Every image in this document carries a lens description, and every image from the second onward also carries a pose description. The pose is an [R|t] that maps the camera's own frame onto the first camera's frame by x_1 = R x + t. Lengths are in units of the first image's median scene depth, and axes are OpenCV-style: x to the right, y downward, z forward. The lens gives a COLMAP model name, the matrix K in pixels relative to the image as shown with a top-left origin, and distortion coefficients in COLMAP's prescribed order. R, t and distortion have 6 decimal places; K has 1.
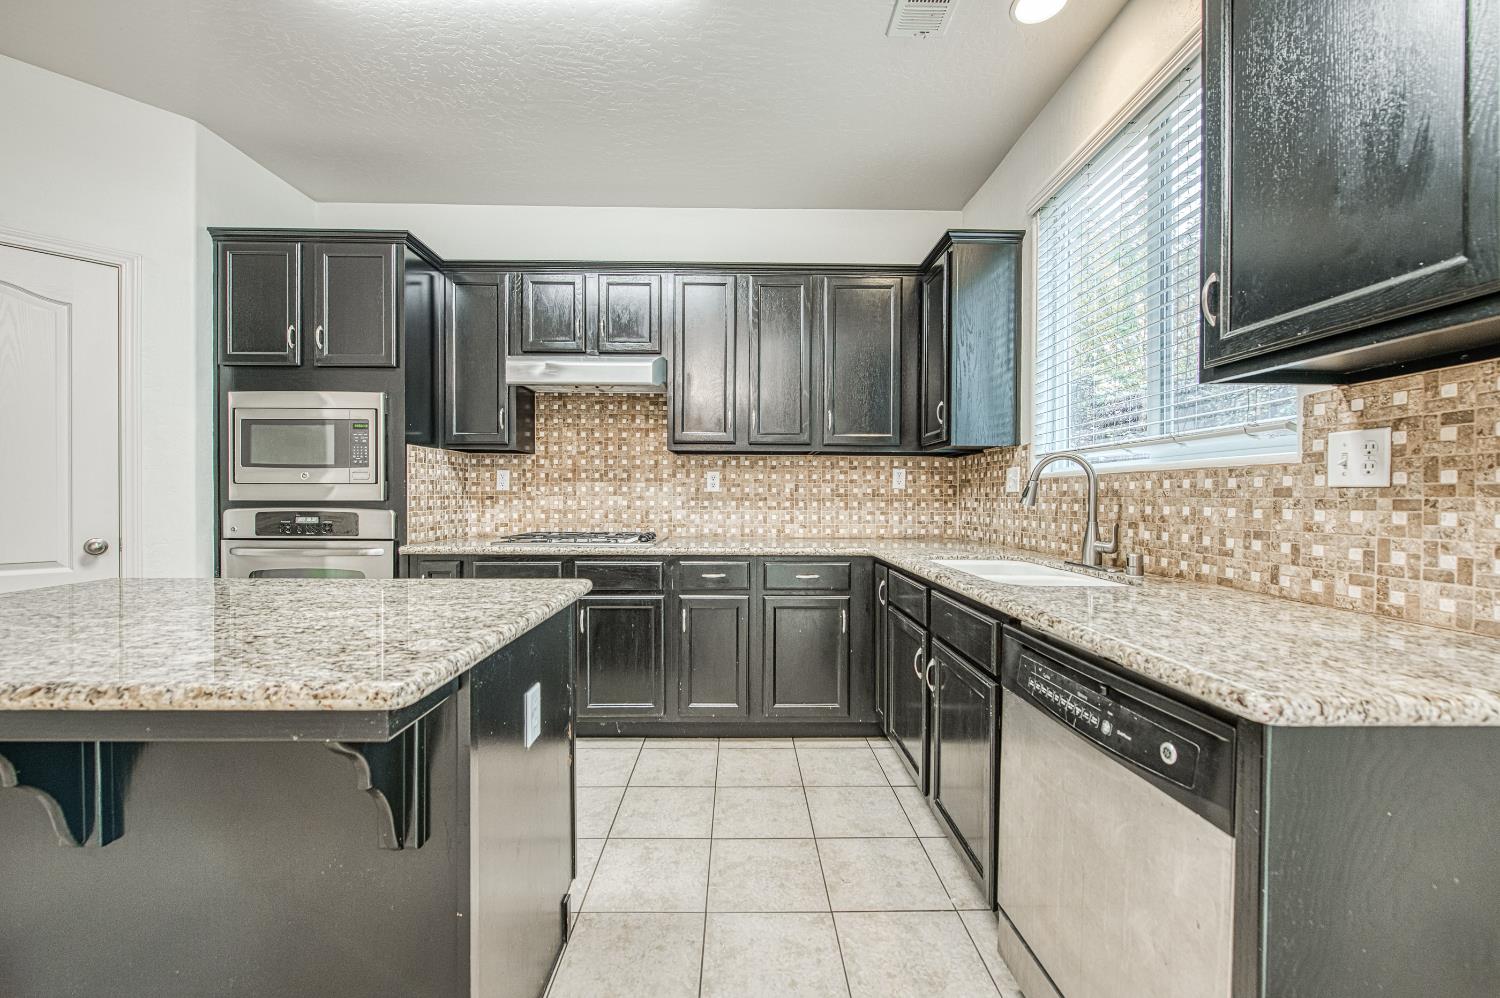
lens RADIAL K [[598.9, 0, 759.3], [0, 598.9, 500.4], [0, 0, 1]] dist [0.002172, -0.003019]
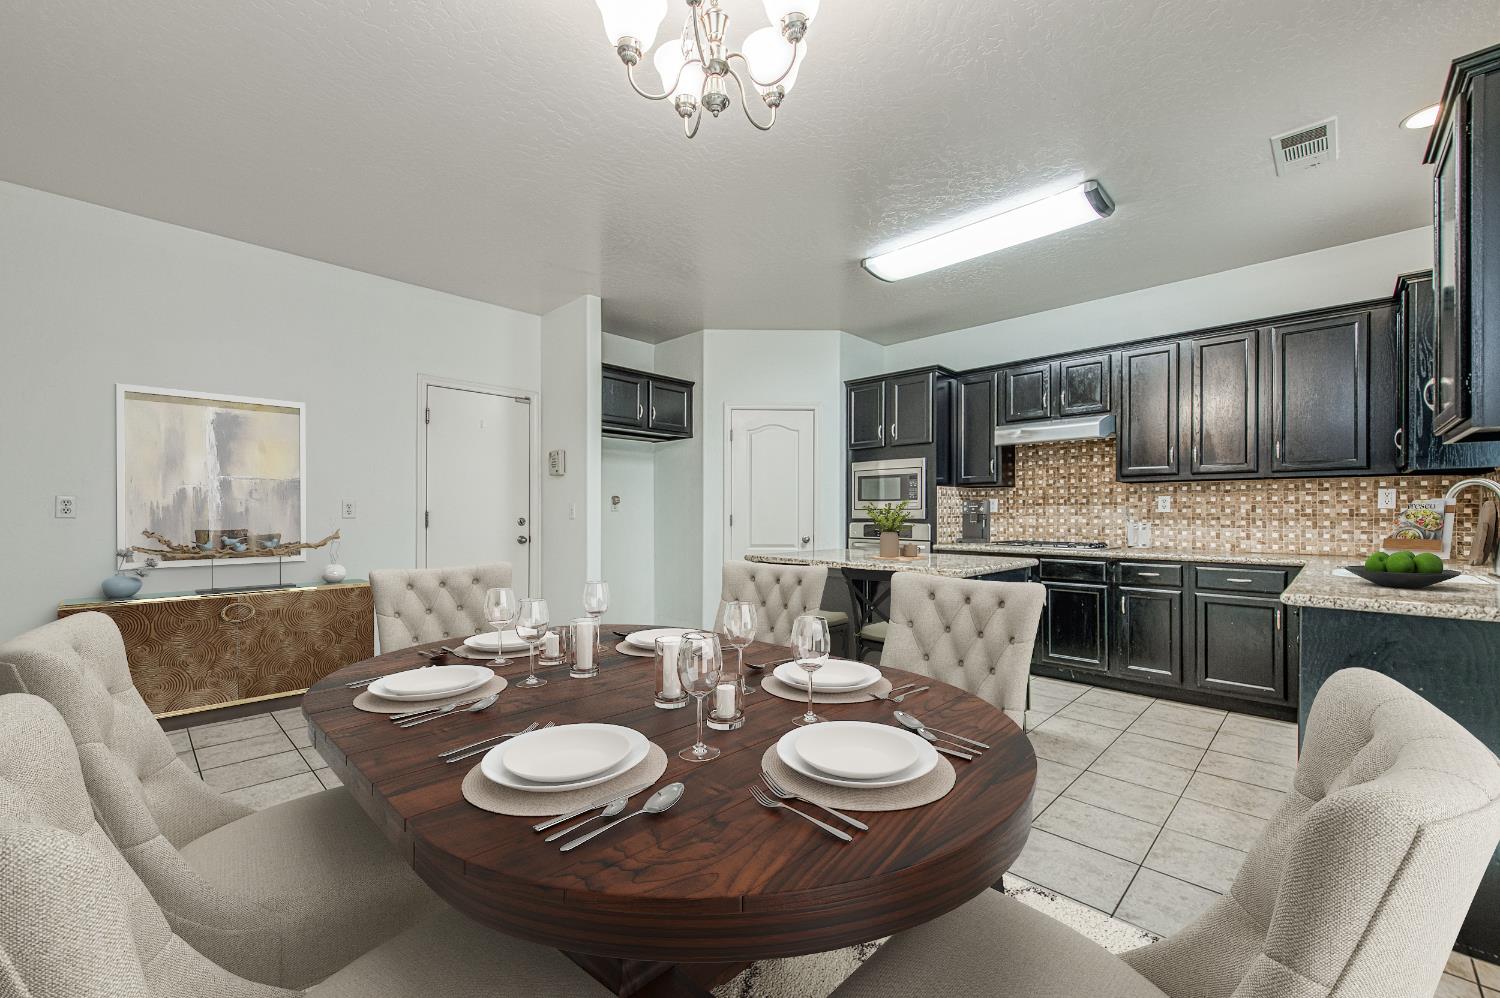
lens RADIAL K [[598.9, 0, 722.4], [0, 598.9, 515.7], [0, 0, 1]] dist [0.002172, -0.003019]
pose [[0.675790, -0.000808, -0.737094, 0.268508], [-0.004460, 0.999977, -0.005184, 0.003477], [0.737081, 0.006791, 0.675770, -0.627040]]
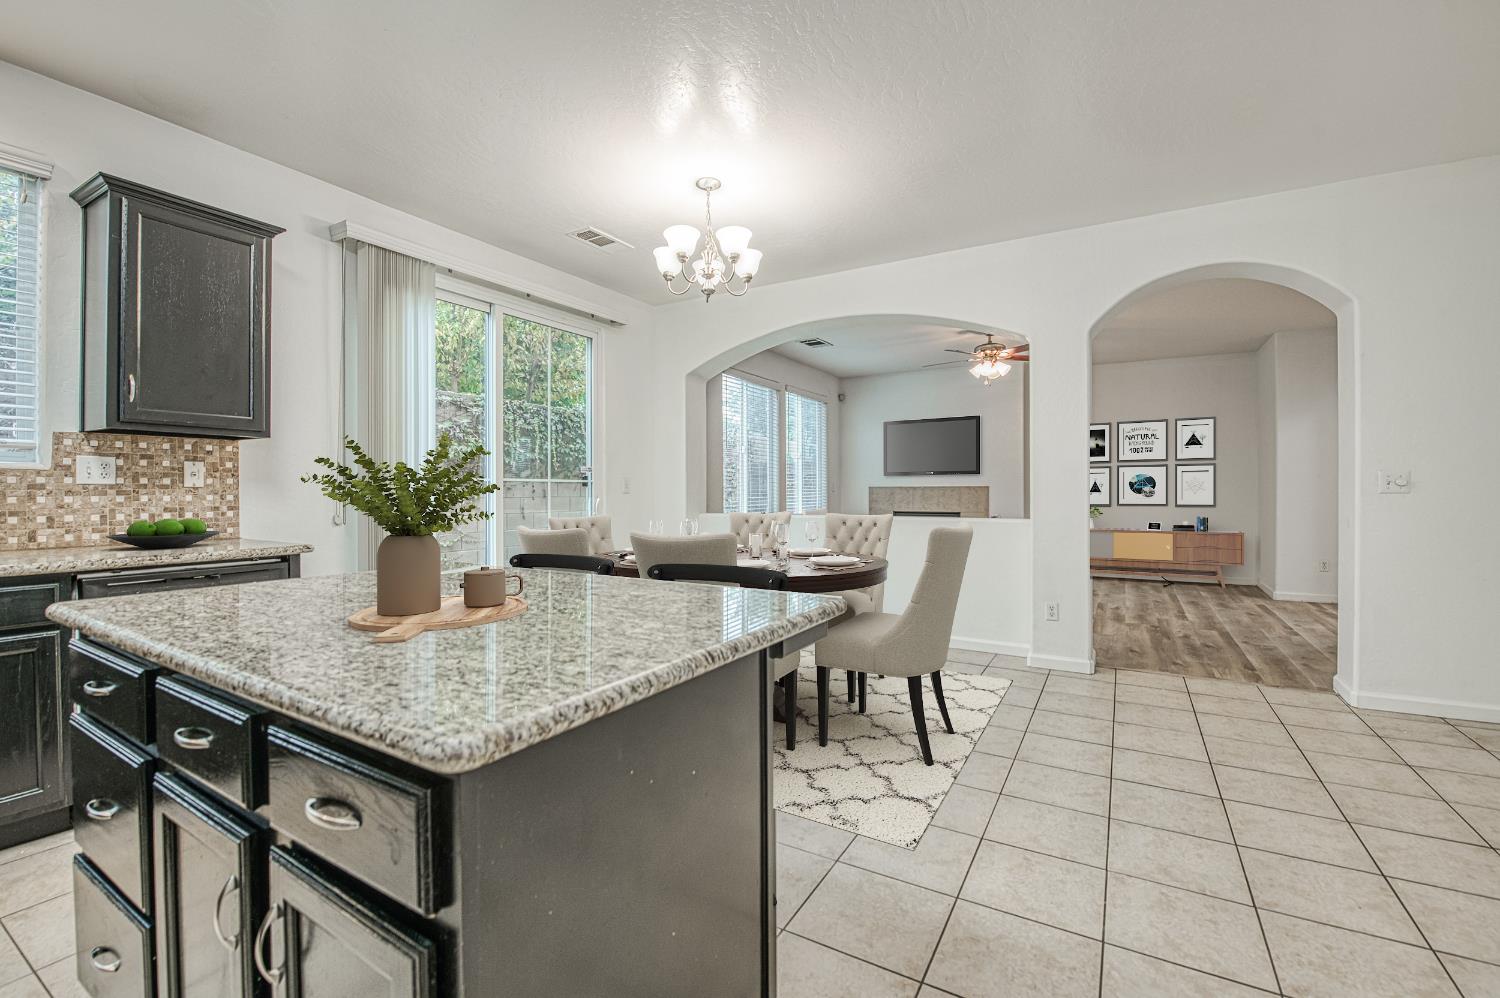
lens RADIAL K [[598.9, 0, 724.0], [0, 598.9, 488.9], [0, 0, 1]] dist [0.002172, -0.003019]
pose [[-0.854407, -0.000294, 0.519604, -0.847097], [0.004837, 0.999952, 0.008520, -0.006224], [-0.519582, 0.009793, -0.854365, 0.736530]]
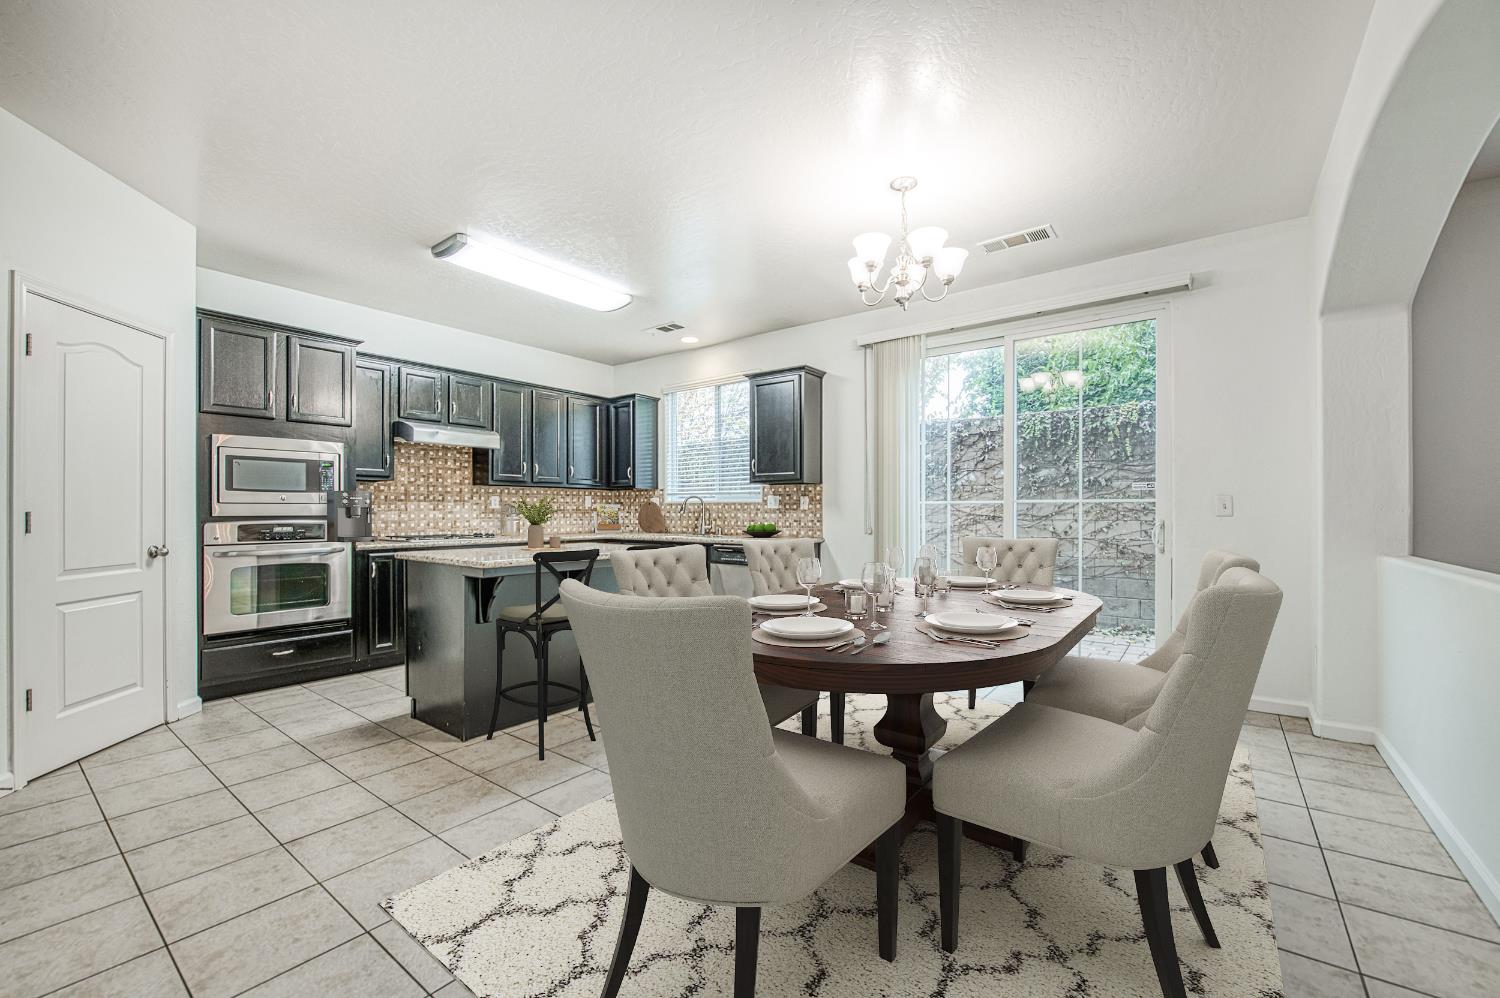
lens RADIAL K [[598.9, 0, 757.3], [0, 598.9, 506.9], [0, 0, 1]] dist [0.002172, -0.003019]
pose [[0.609231, 0.001016, 0.792992, -1.173475], [0.007502, 0.999947, -0.007045, -0.001481], [-0.792958, 0.010241, 0.609191, -0.730243]]
